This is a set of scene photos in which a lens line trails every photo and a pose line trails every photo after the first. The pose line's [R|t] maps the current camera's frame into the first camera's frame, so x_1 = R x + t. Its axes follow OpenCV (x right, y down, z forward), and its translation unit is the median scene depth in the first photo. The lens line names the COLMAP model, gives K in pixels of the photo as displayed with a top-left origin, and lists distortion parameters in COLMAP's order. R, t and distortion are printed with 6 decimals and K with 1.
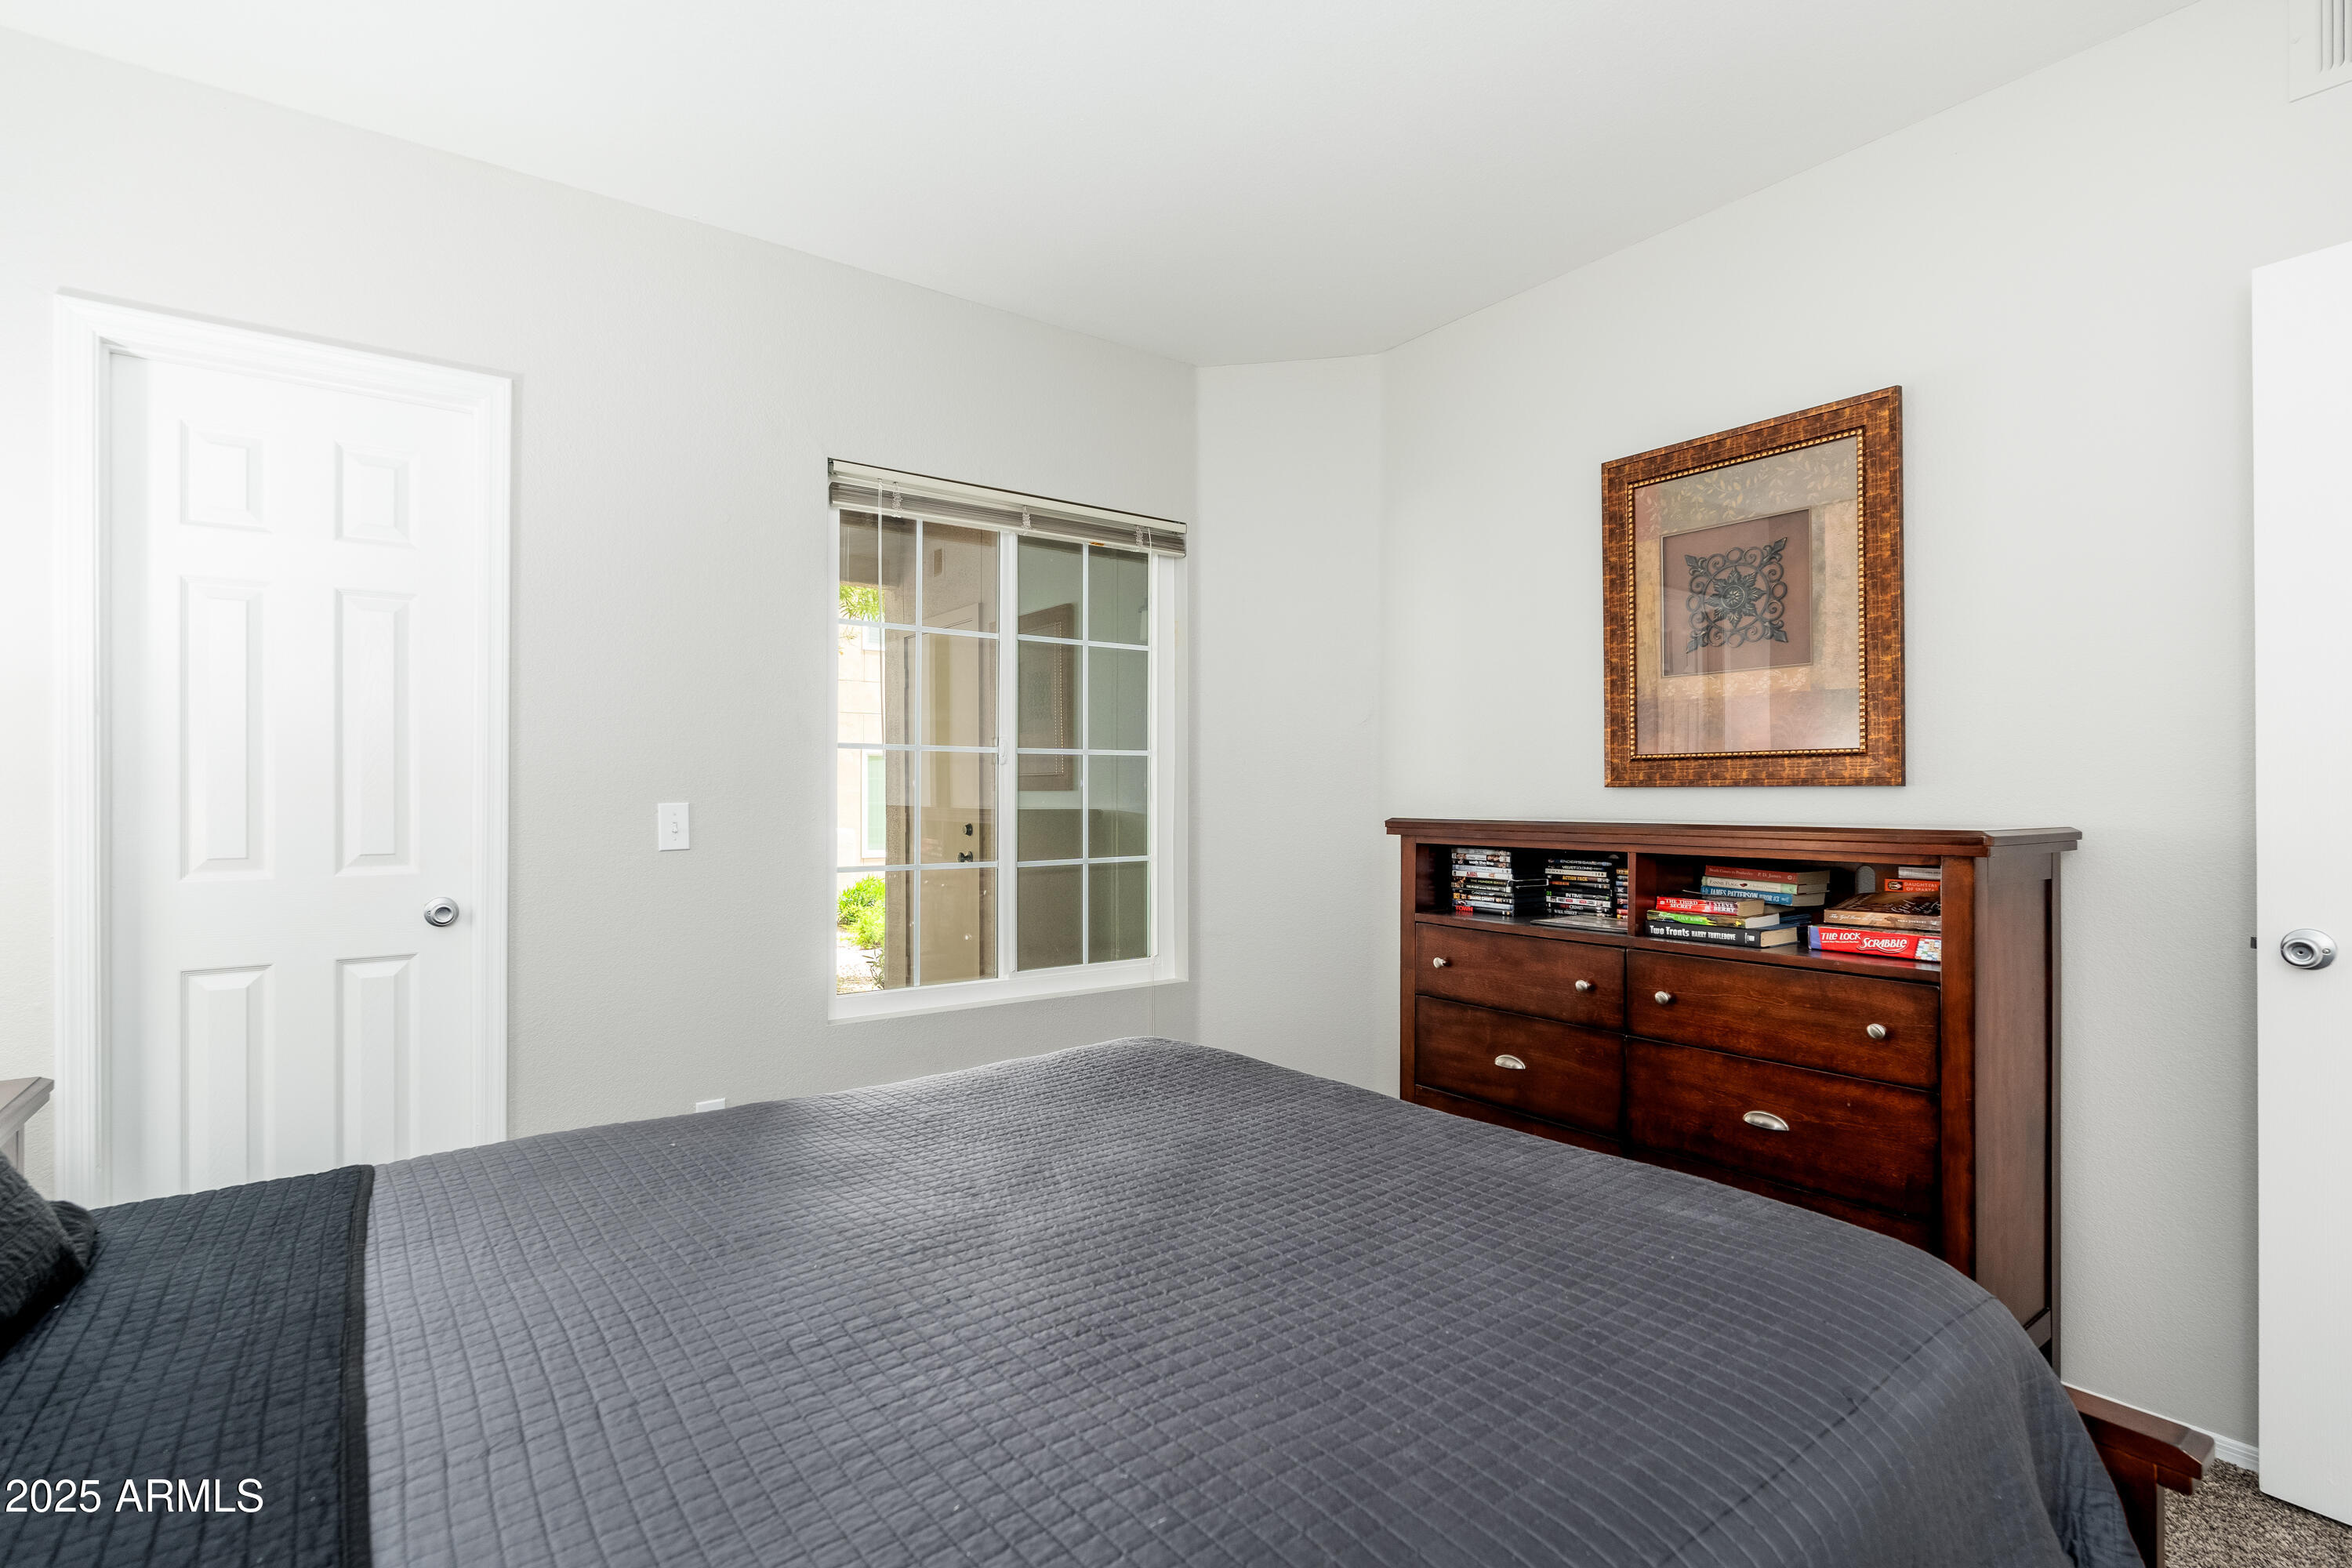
lens RADIAL K [[1149.2, 0, 1176.0], [0, 1149.2, 784.0], [0, 0, 1]] dist [-0.000184, 0.000201]
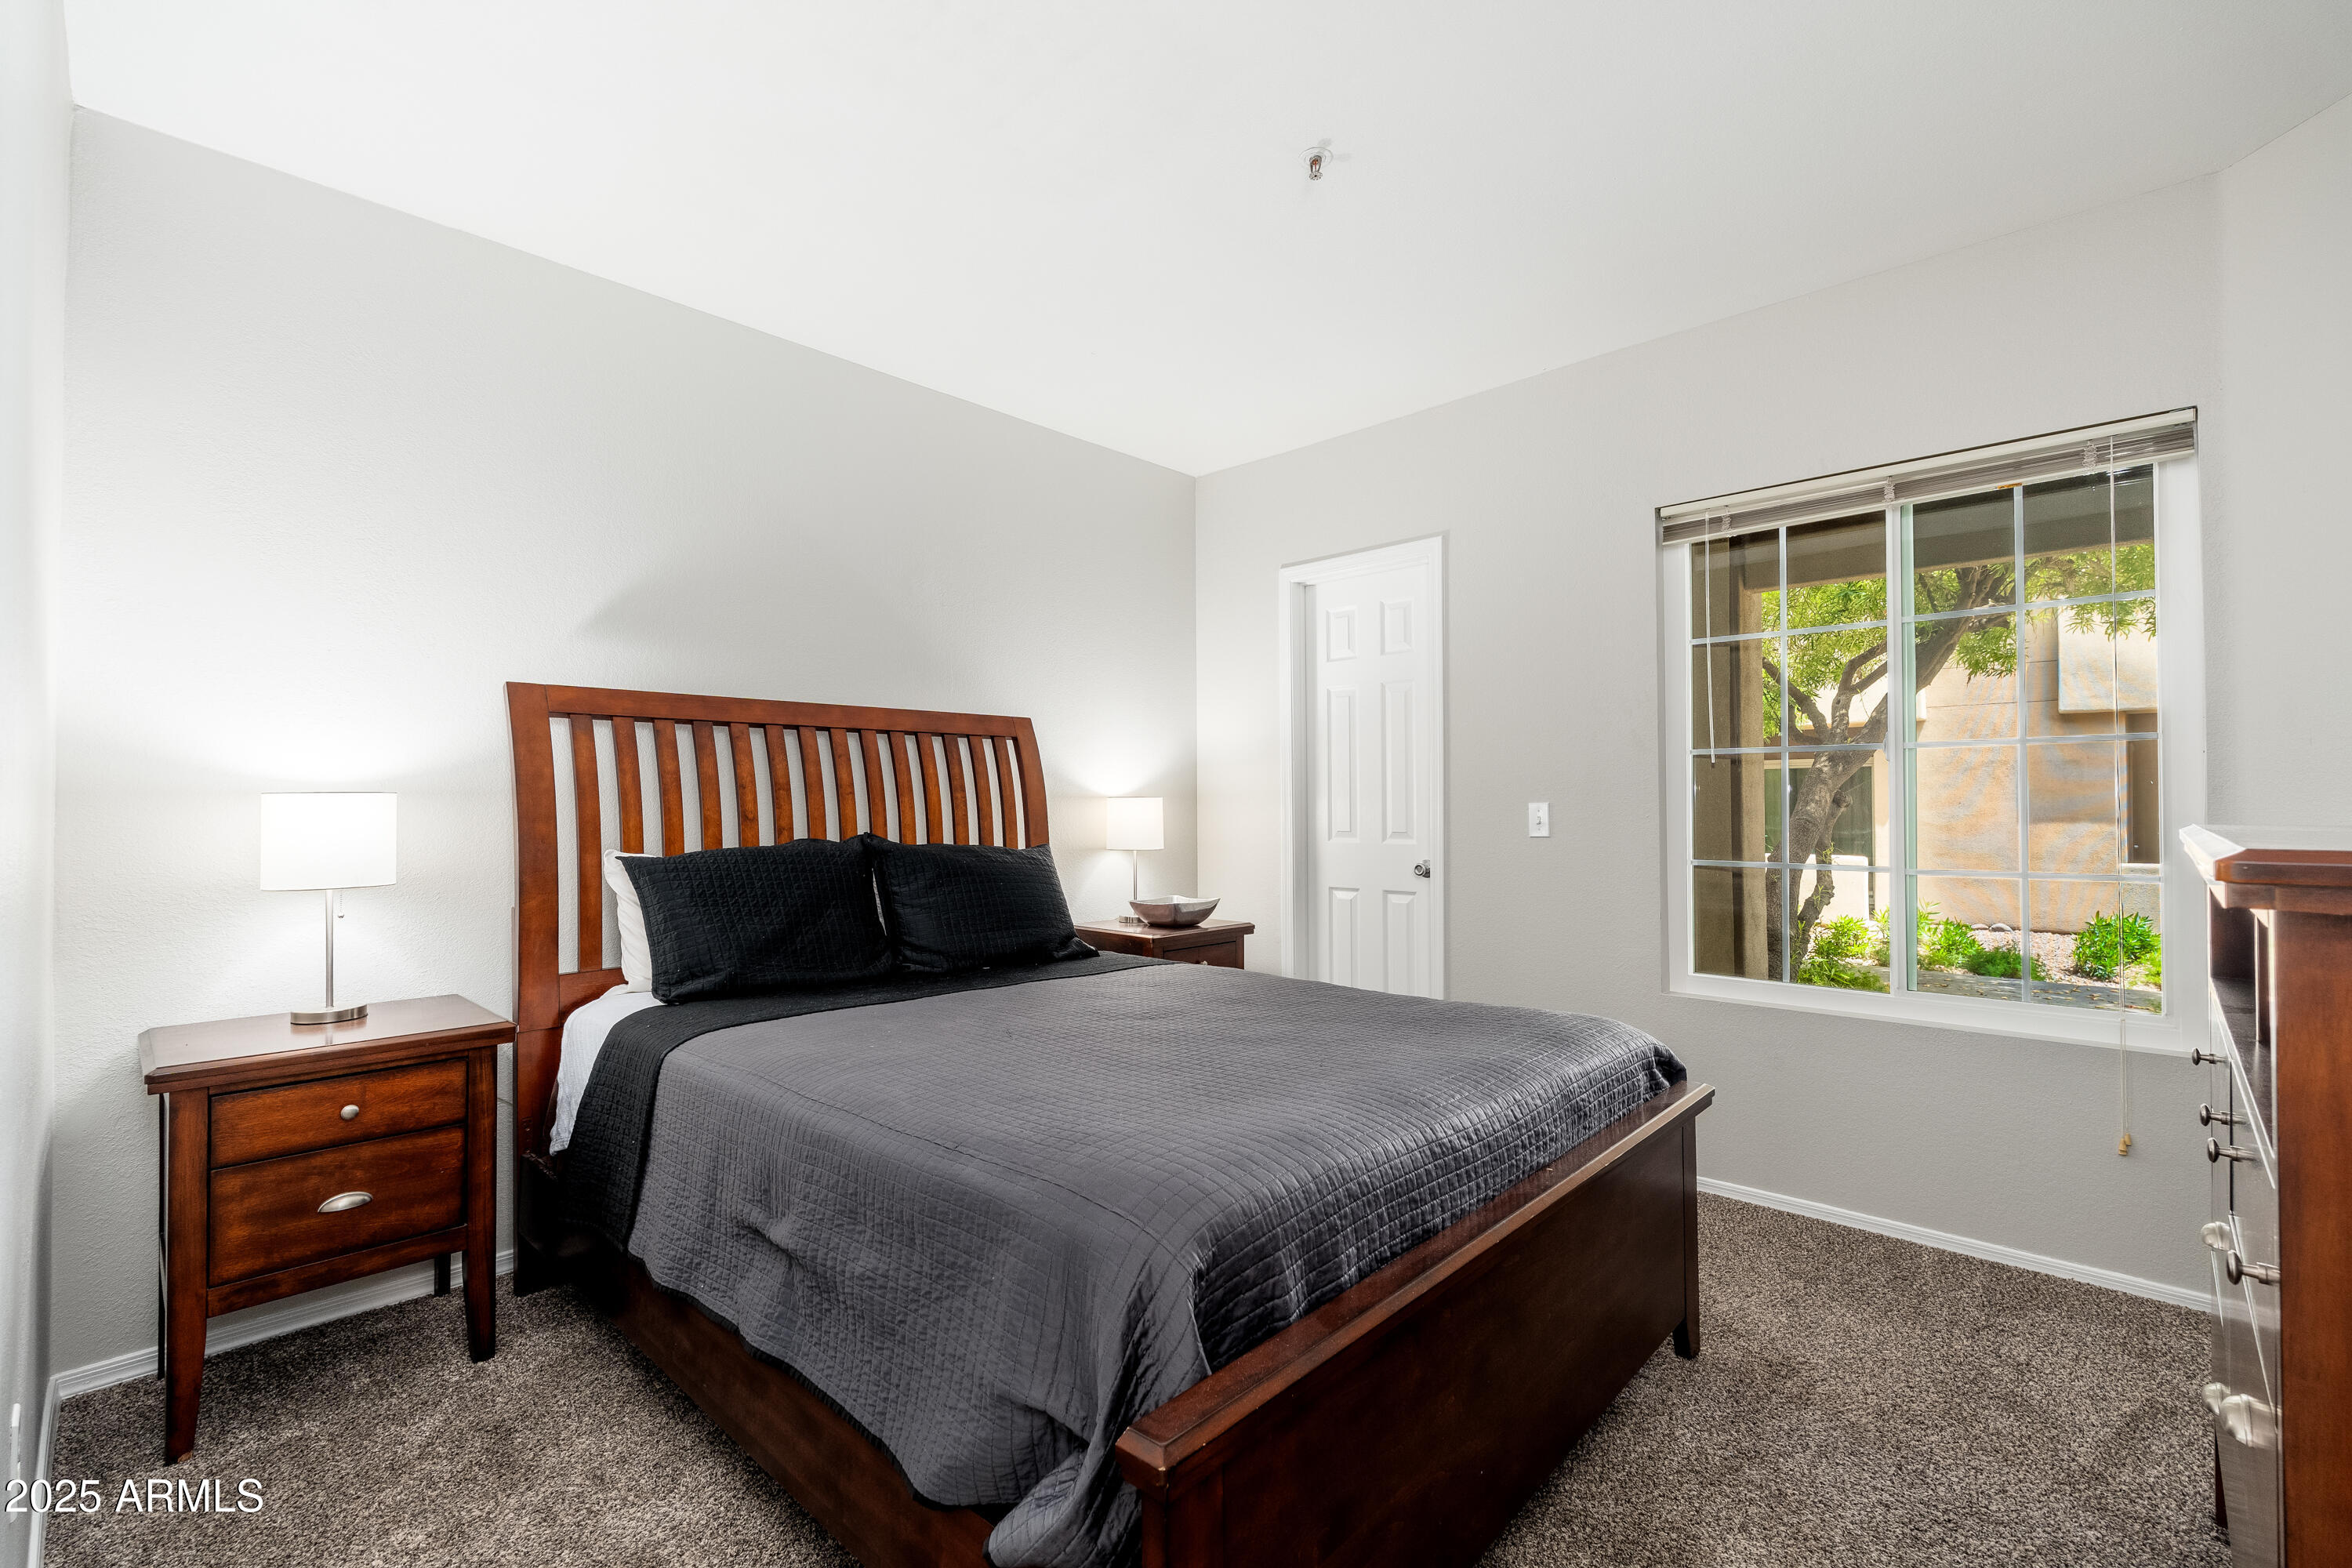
lens RADIAL K [[1038.6, 0, 1174.3], [0, 1038.6, 787.3], [0, 0, 1]] dist [-0.001261, -0.000022]
pose [[0.137519, -0.020708, -0.990283, 0.791867], [0.000916, 0.999784, -0.020779, 0.025289], [0.990499, 0.001950, 0.137508, 0.439366]]
